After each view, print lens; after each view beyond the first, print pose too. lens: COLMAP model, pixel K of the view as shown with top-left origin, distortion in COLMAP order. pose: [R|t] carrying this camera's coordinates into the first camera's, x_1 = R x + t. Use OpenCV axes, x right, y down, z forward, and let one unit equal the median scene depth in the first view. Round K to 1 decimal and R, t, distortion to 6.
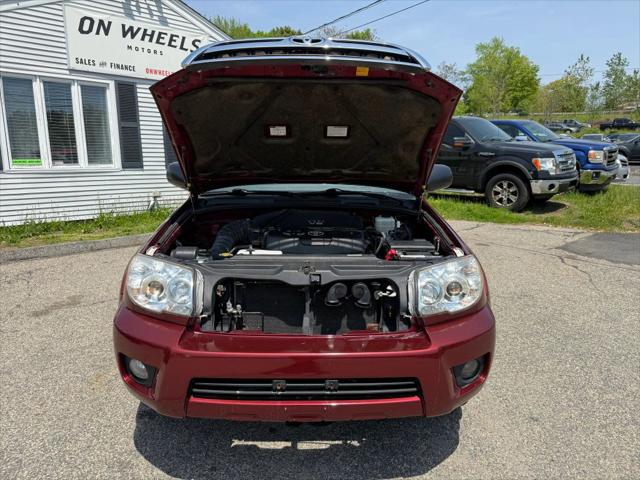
lens RADIAL K [[451.3, 0, 323.3], [0, 451.3, 244.4], [0, 0, 1]] dist [0.023360, -0.022083]
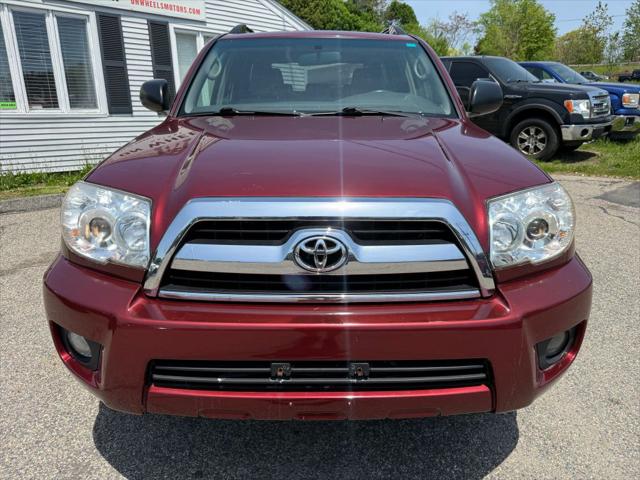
lens RADIAL K [[451.3, 0, 323.6], [0, 451.3, 239.8], [0, 0, 1]] dist [0.023360, -0.022083]
pose [[0.999879, -0.006528, -0.014145, -0.007508], [0.007570, 0.997162, 0.074904, 0.022265], [0.013616, -0.075002, 0.997090, 0.112412]]
